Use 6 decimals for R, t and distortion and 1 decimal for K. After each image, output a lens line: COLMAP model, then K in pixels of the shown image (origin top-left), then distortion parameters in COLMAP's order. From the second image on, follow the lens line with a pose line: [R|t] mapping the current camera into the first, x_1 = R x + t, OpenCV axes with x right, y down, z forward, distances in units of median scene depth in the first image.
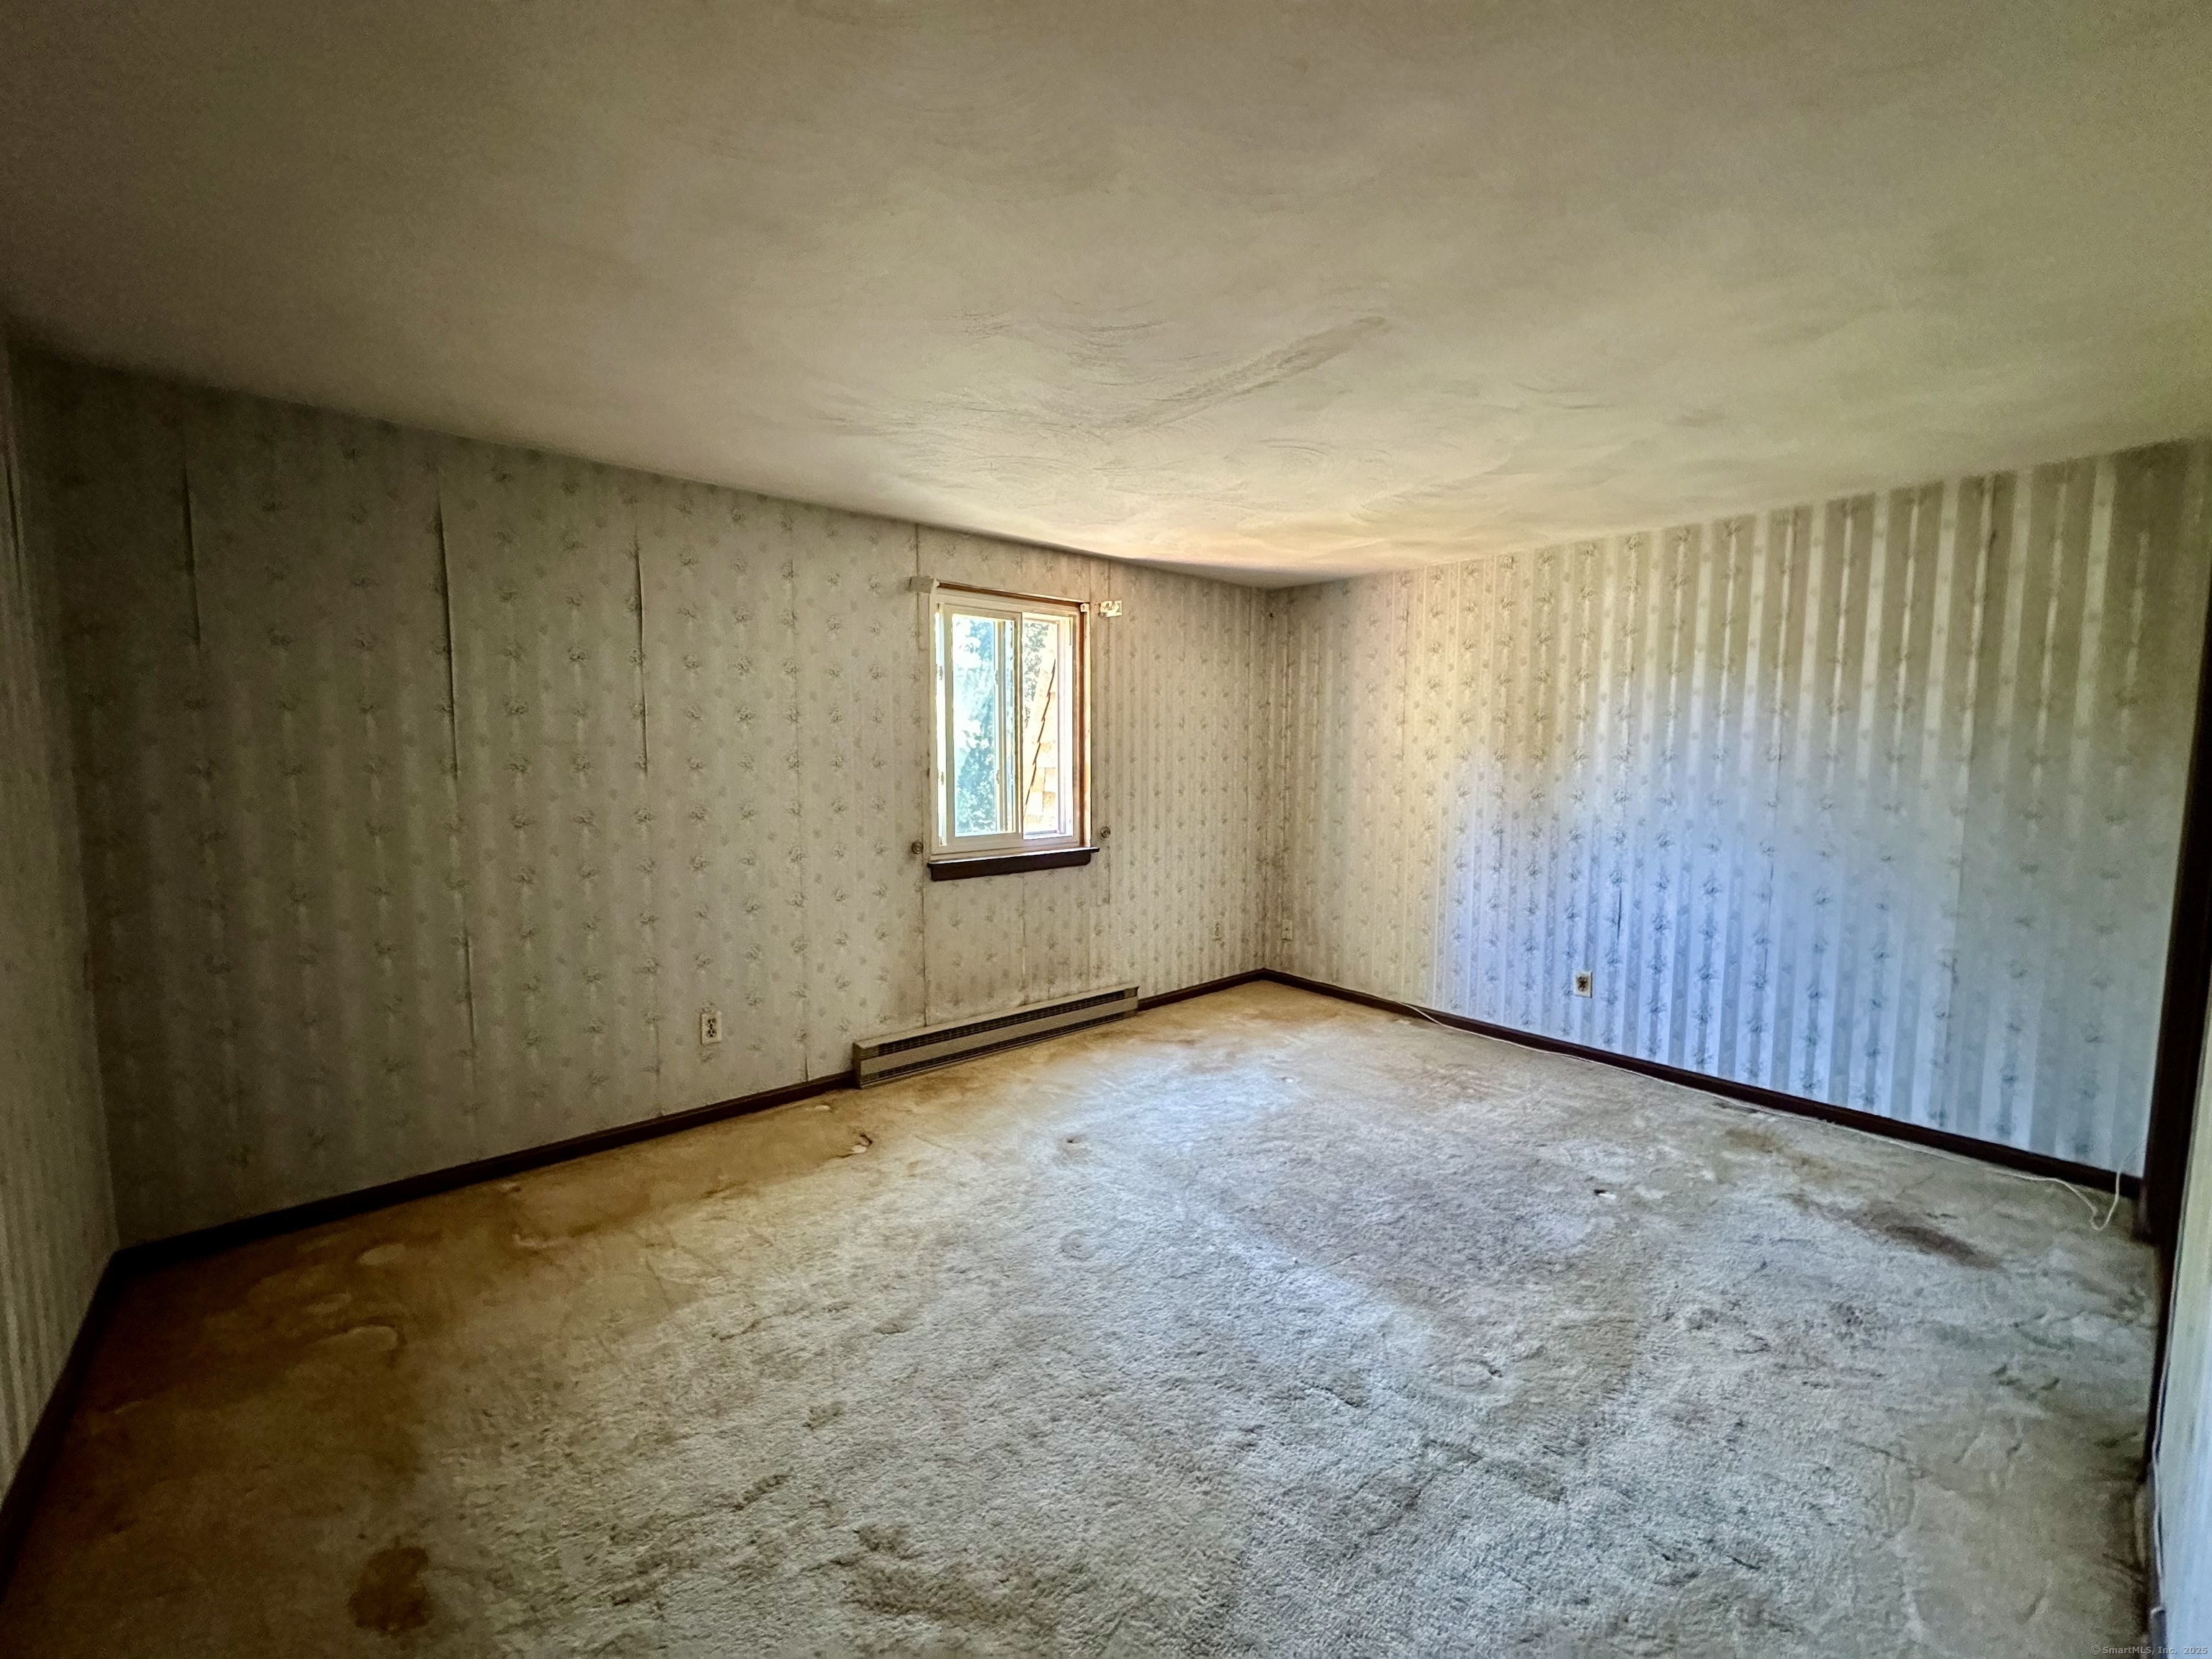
lens RADIAL K [[884.2, 0, 1106.0], [0, 884.2, 829.5], [0, 0, 1]] dist [-0.002237, 0.000455]
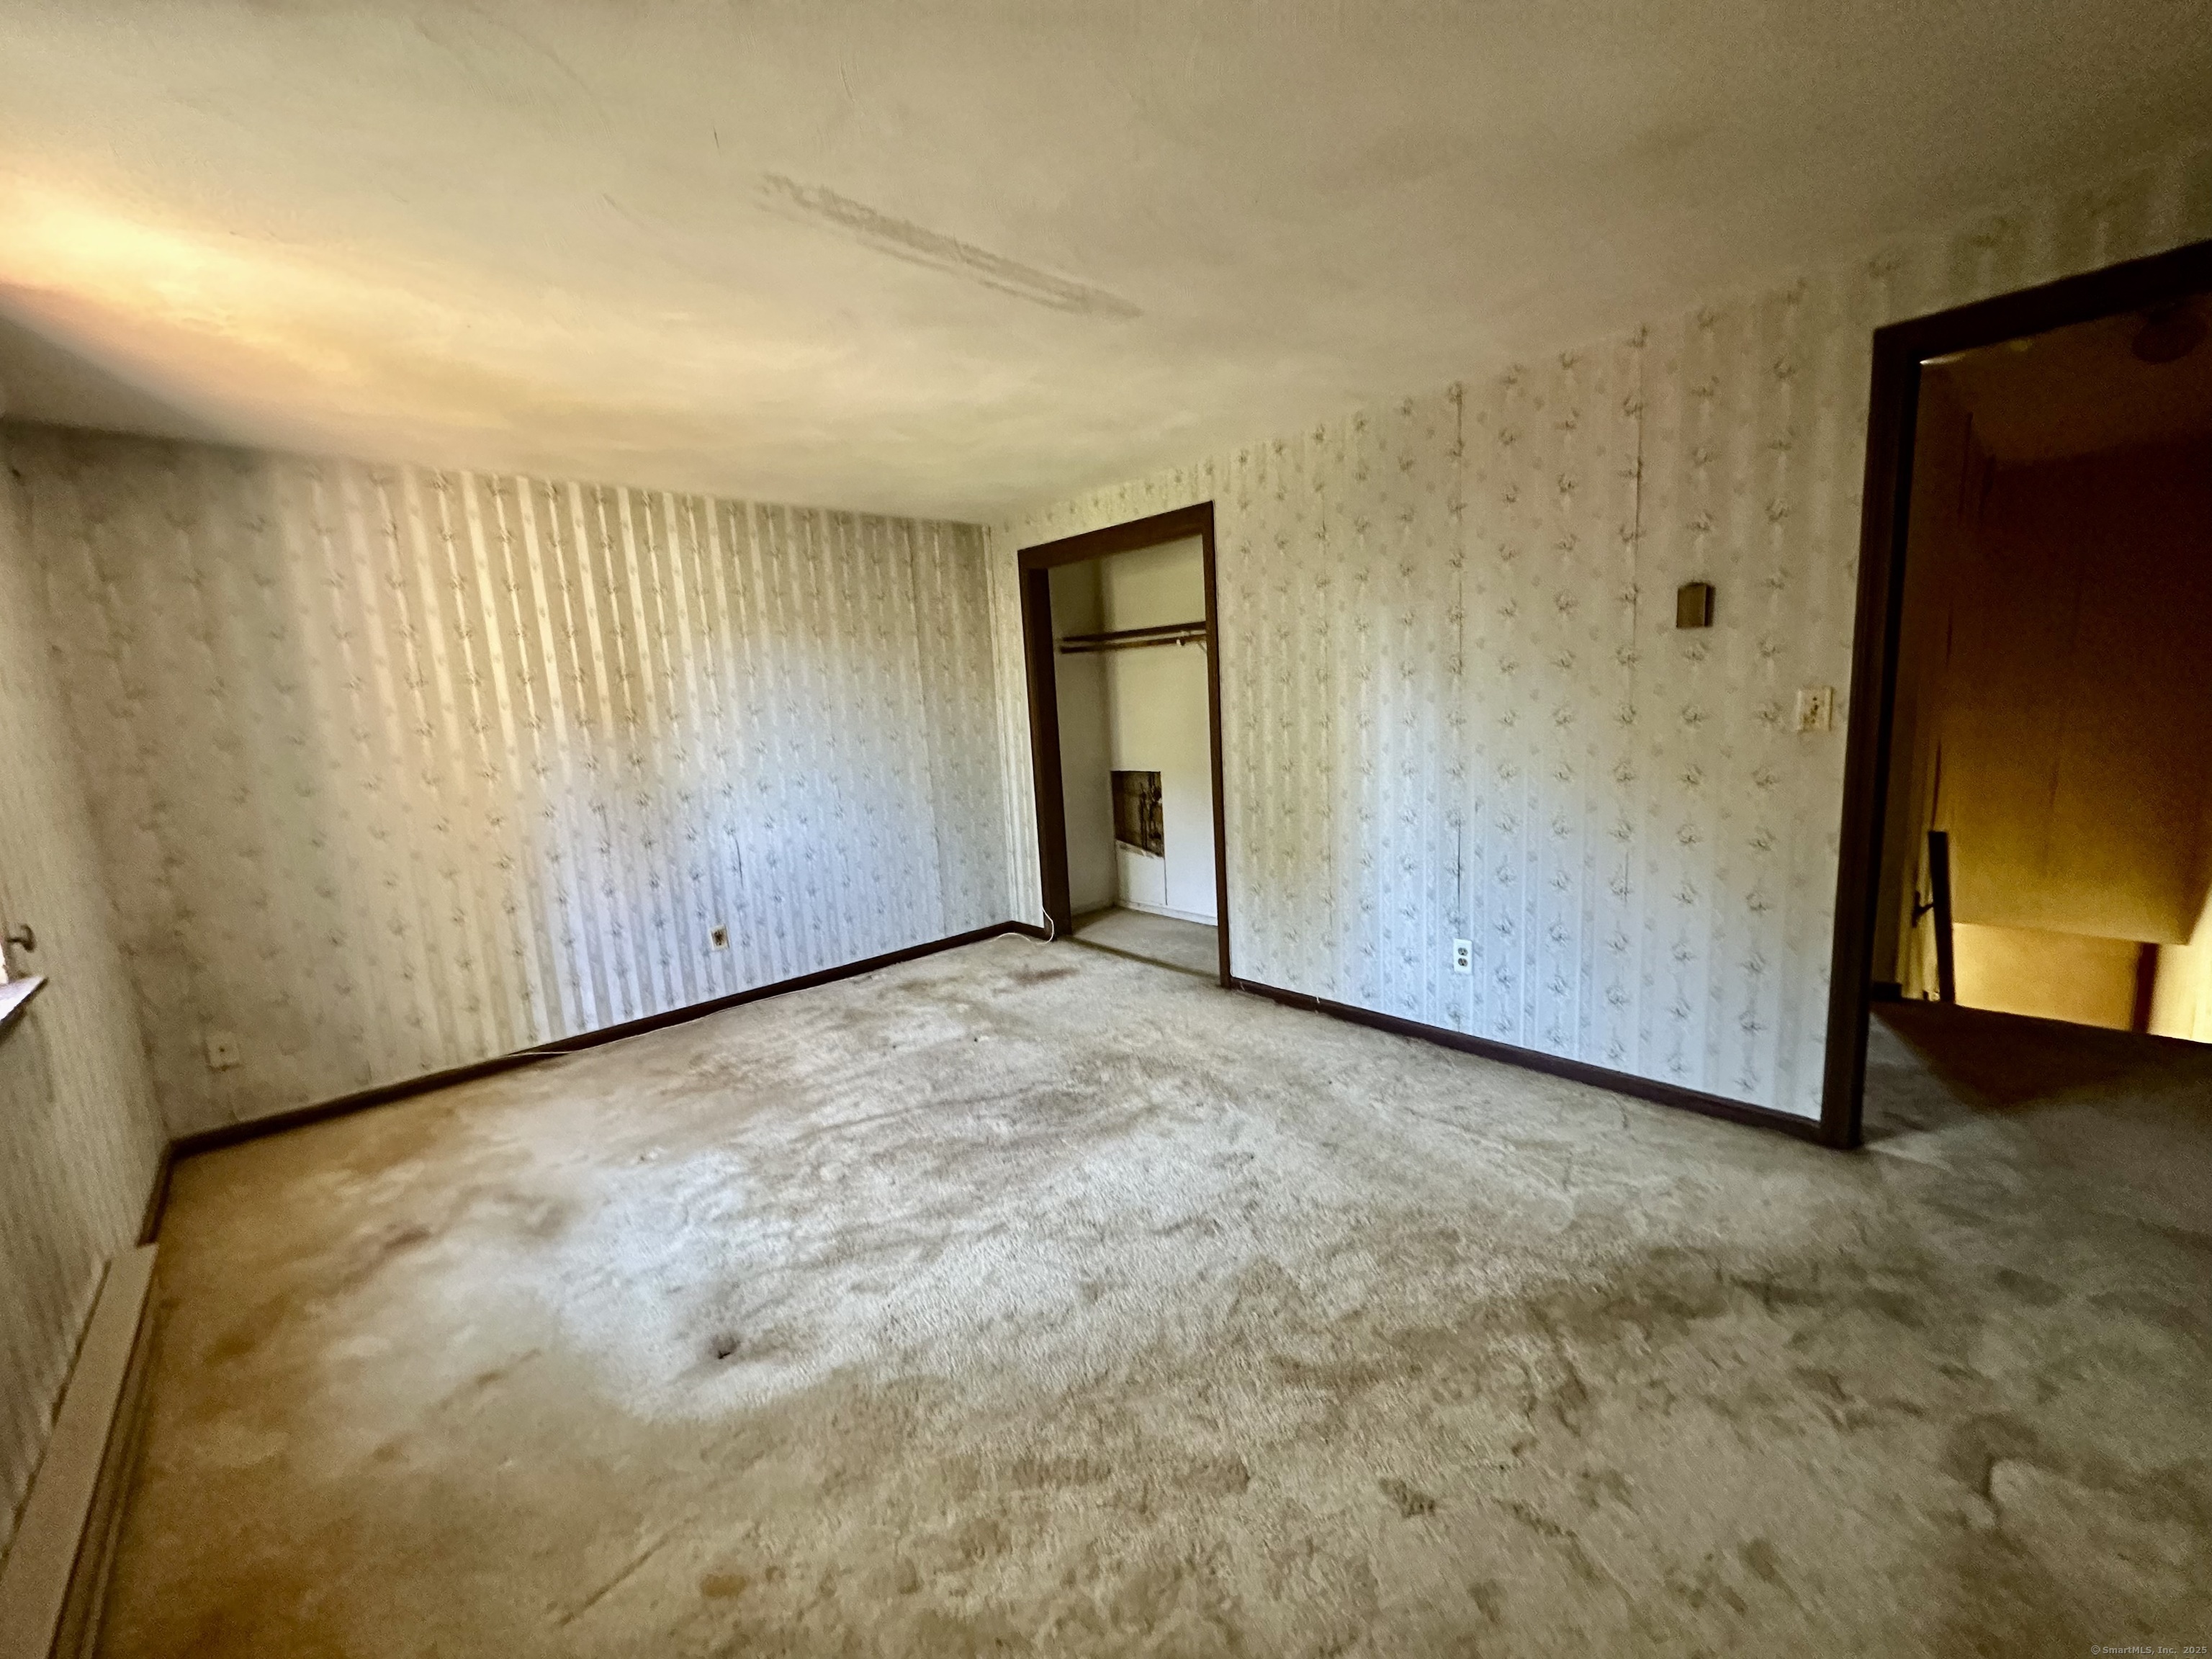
lens RADIAL K [[884.2, 0, 1106.0], [0, 884.2, 829.5], [0, 0, 1]] dist [-0.002237, 0.000455]
pose [[-0.026456, -0.156250, 0.987363, -0.493362], [0.148148, 0.976189, 0.158451, -0.046026], [-0.988611, 0.150467, -0.002678, 0.579944]]
